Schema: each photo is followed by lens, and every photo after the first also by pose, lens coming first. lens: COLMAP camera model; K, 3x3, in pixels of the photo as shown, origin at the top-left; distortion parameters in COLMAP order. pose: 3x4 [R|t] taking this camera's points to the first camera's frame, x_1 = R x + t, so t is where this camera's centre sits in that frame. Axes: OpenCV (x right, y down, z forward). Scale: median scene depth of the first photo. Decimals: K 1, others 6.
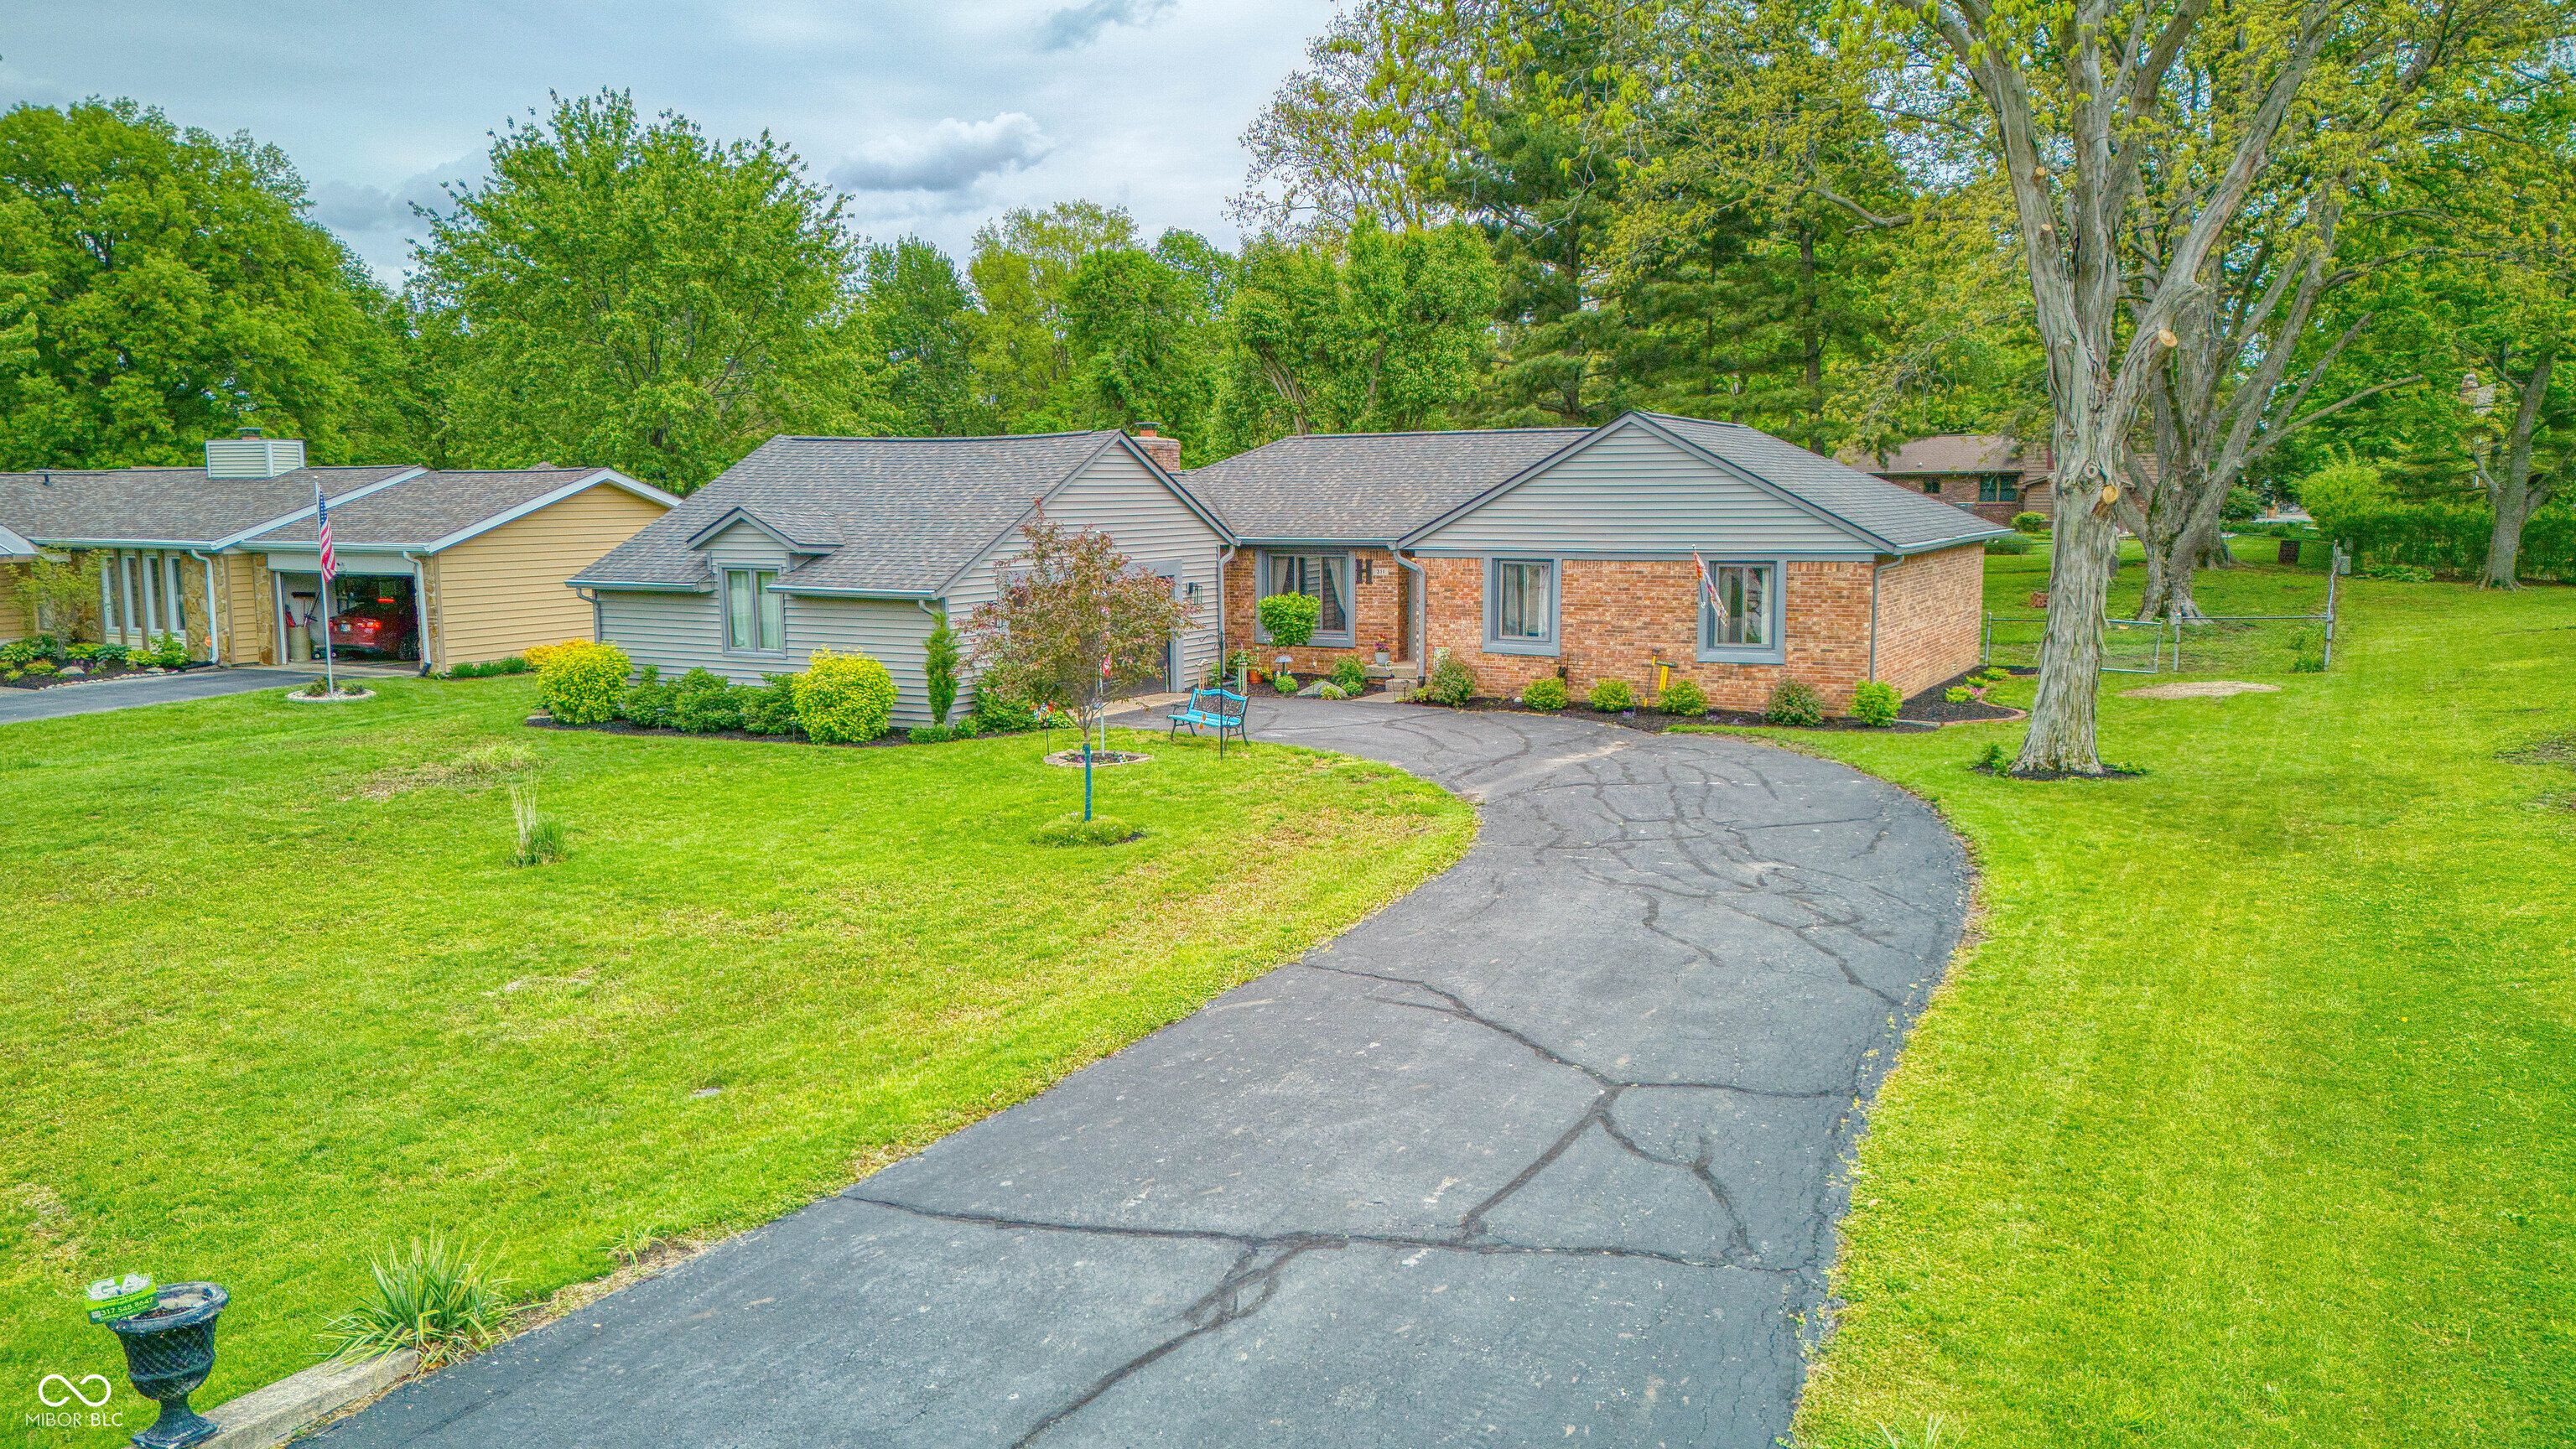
lens RADIAL K [[1842.4, 0, 1295.7], [0, 1842.4, 721.7], [0, 0, 1]] dist [0.083811, -0.099560]
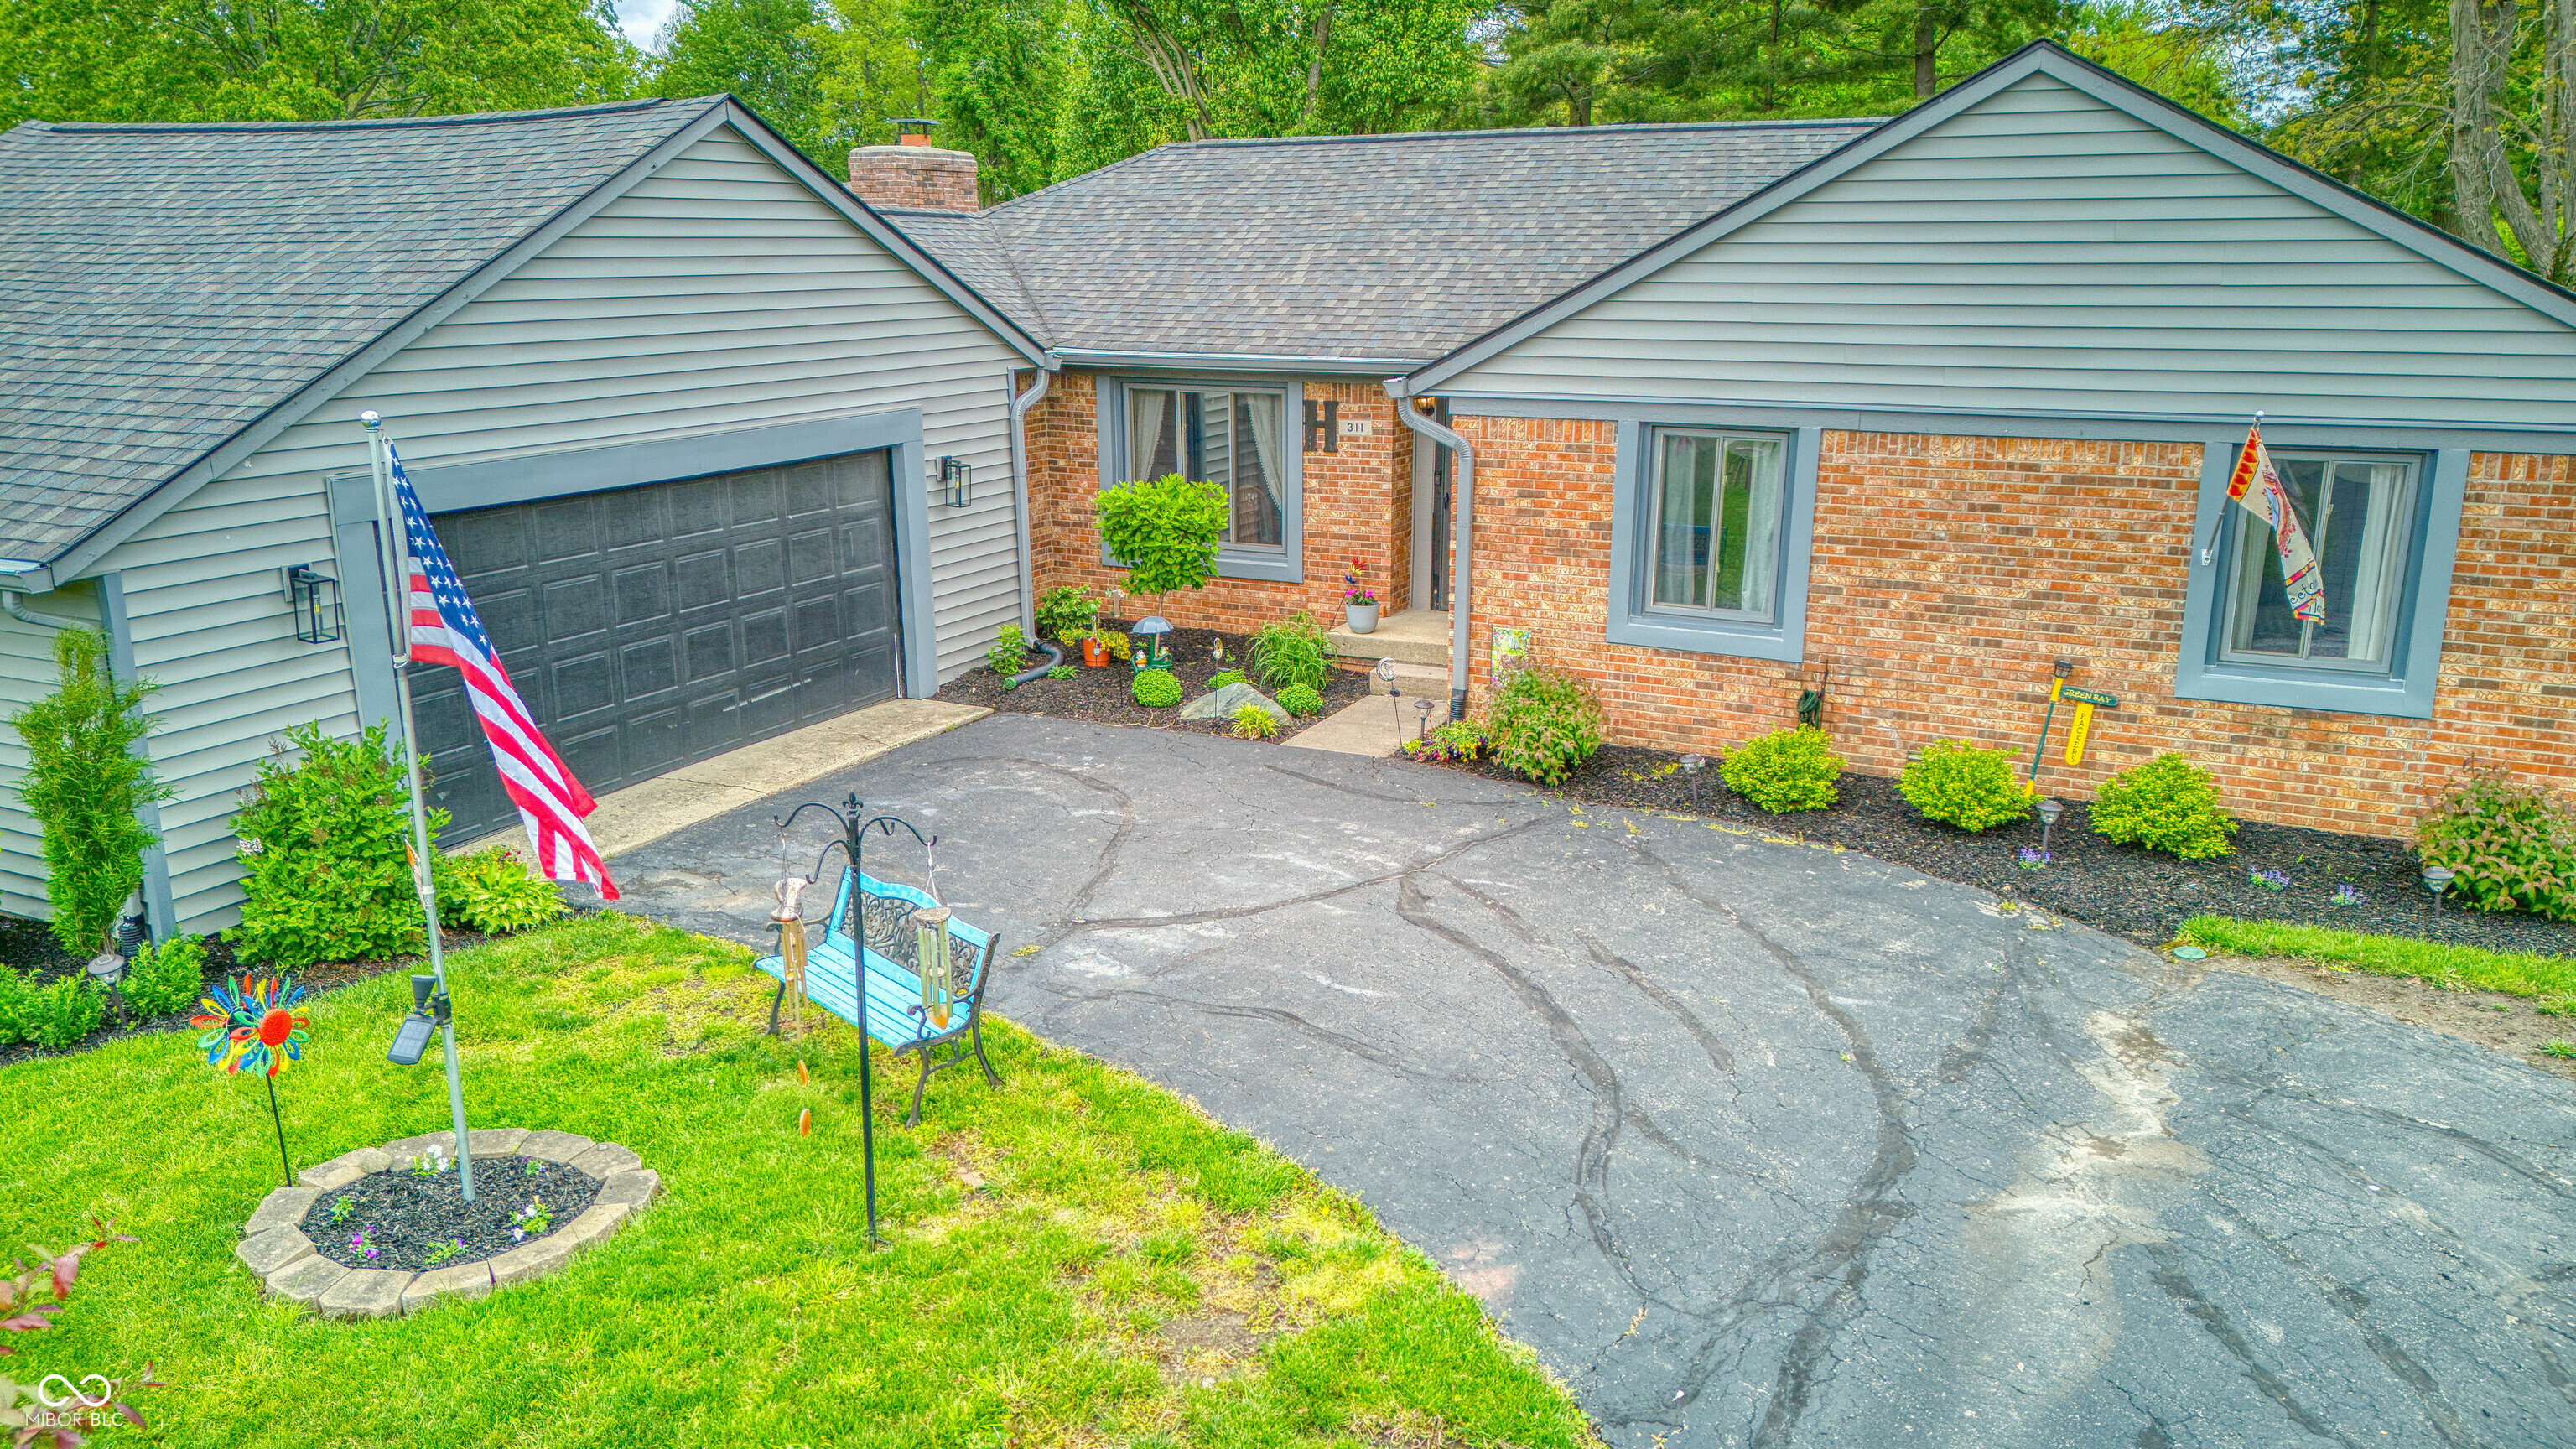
lens RADIAL K [[1829.6, 0, 1288.0], [0, 1829.6, 724.5], [0, 0, 1]] dist [0.066389, -0.060332]
pose [[0.999148, -0.007411, 0.040612, 0.009971], [0.002044, 0.991428, 0.130640, -0.075980], [-0.041232, -0.130446, 0.990598, 0.589401]]
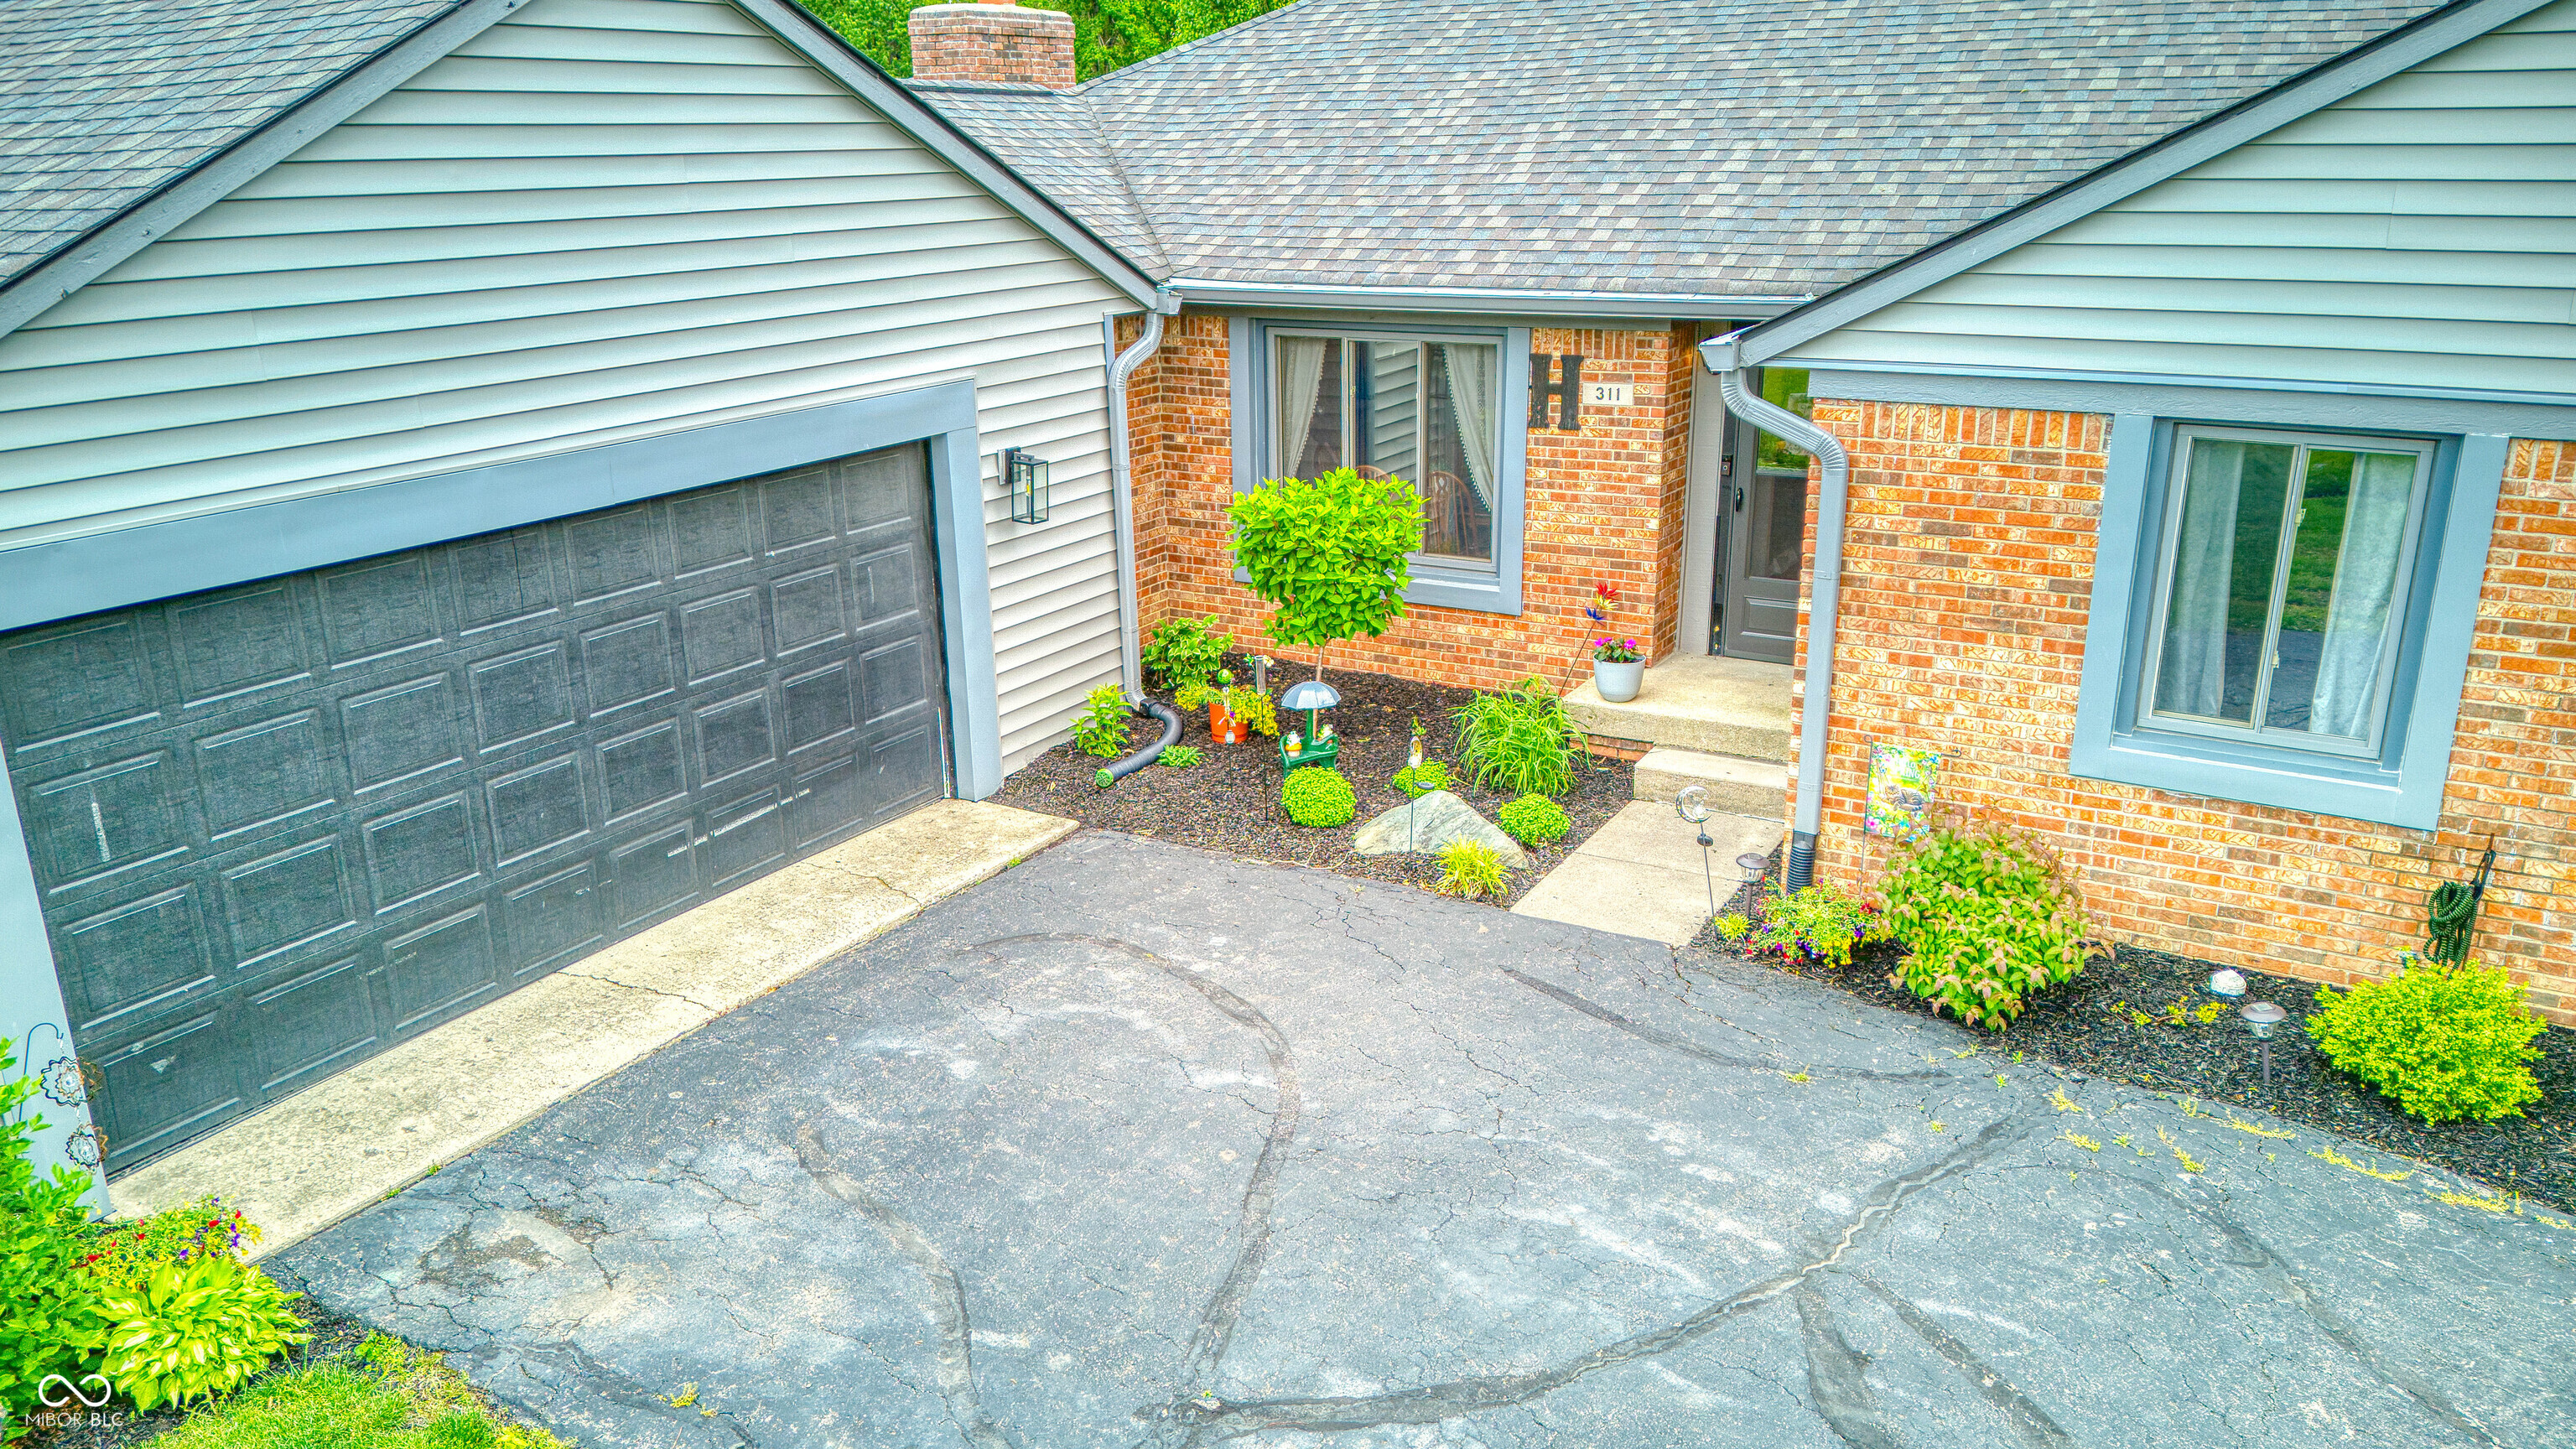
lens RADIAL K [[1863.1, 0, 1273.5], [0, 1863.1, 725.2], [0, 0, 1]] dist [0.050649, -0.068177]
pose [[0.999468, -0.000373, -0.032605, -0.002527], [0.006260, 0.983530, 0.180637, -0.094918], [0.032001, -0.180745, 0.983009, 0.750955]]
